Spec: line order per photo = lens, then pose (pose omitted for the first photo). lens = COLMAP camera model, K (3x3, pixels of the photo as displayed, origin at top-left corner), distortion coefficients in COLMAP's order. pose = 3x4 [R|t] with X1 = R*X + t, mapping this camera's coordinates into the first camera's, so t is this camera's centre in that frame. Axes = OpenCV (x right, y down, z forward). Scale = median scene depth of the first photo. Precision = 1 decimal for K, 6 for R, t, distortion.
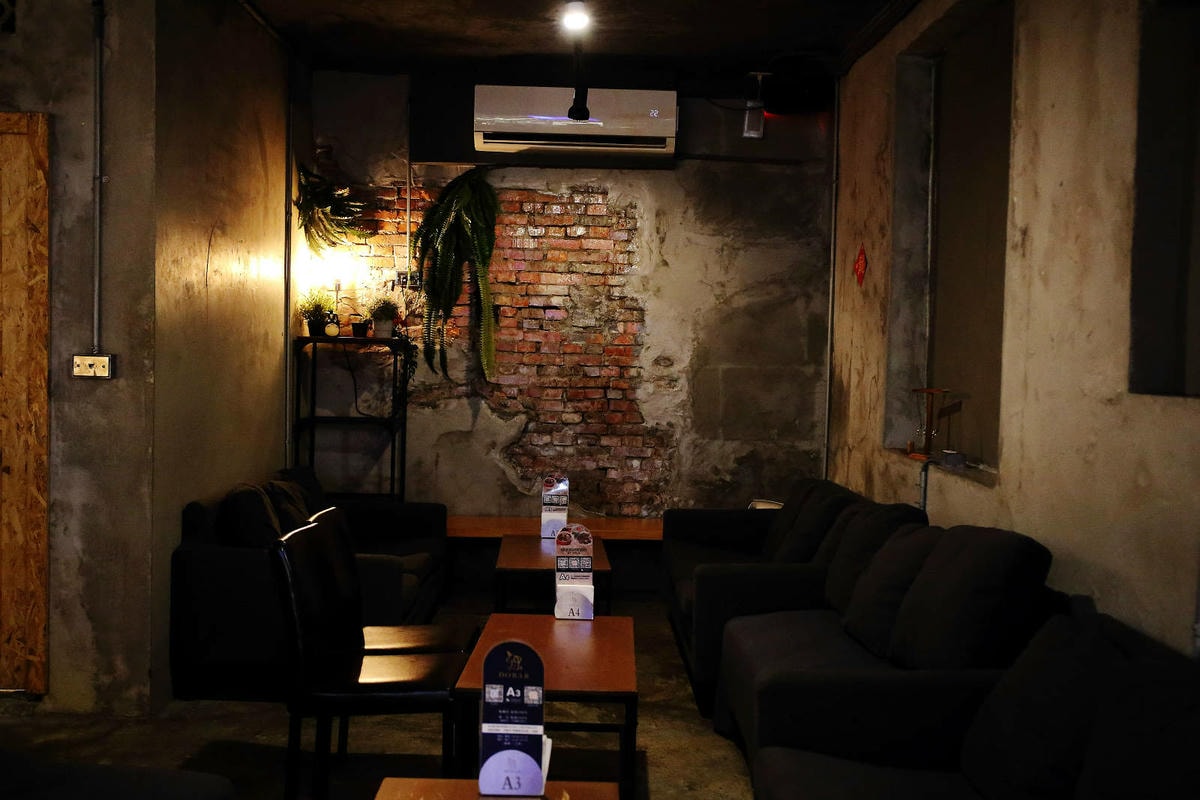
lens RADIAL K [[1230.4, 0, 599.4], [0, 1230.4, 405.0], [0, 0, 1]] dist [0.008194, 0.000000]
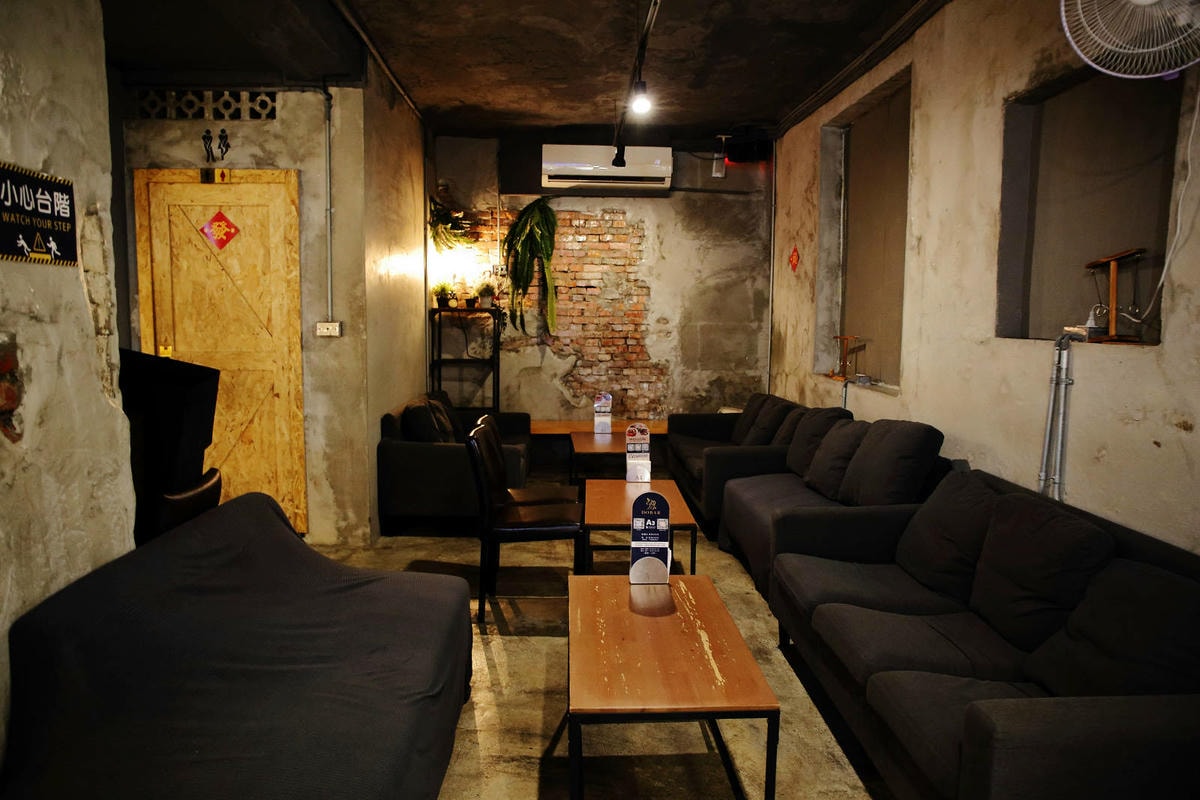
lens RADIAL K [[798.4, 0, 597.5], [0, 798.4, 403.1], [0, 0, 1]] dist [-0.072167, 0.004938]
pose [[0.999518, -0.016202, 0.026485, -0.076272], [0.014383, 0.997616, 0.067498, -0.000332], [-0.027516, -0.067084, 0.997368, -0.026665]]
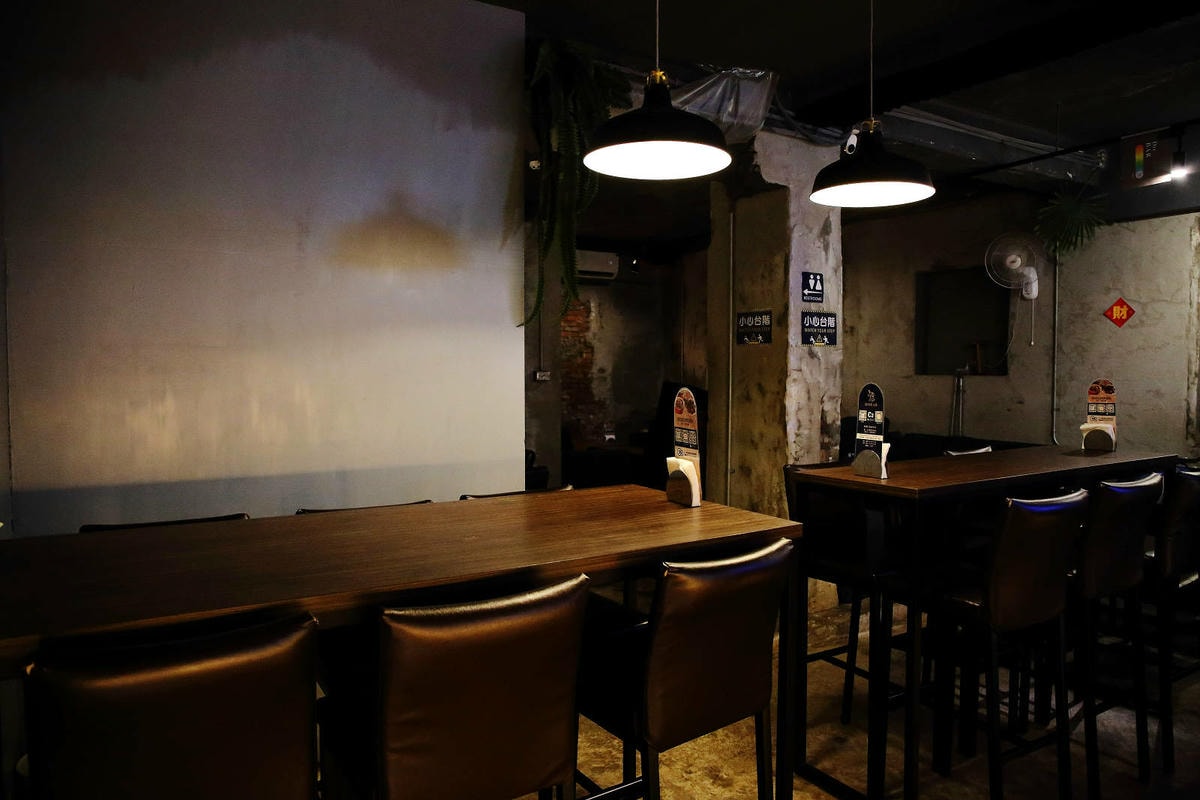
lens RADIAL K [[798.4, 0, 604.9], [0, 798.4, 402.9], [0, 0, 1]] dist [-0.072167, 0.004938]
pose [[0.837951, -0.038623, 0.544376, -0.945530], [0.036866, 0.999220, 0.014147, 0.004254], [-0.544498, 0.008214, 0.838722, -0.291440]]
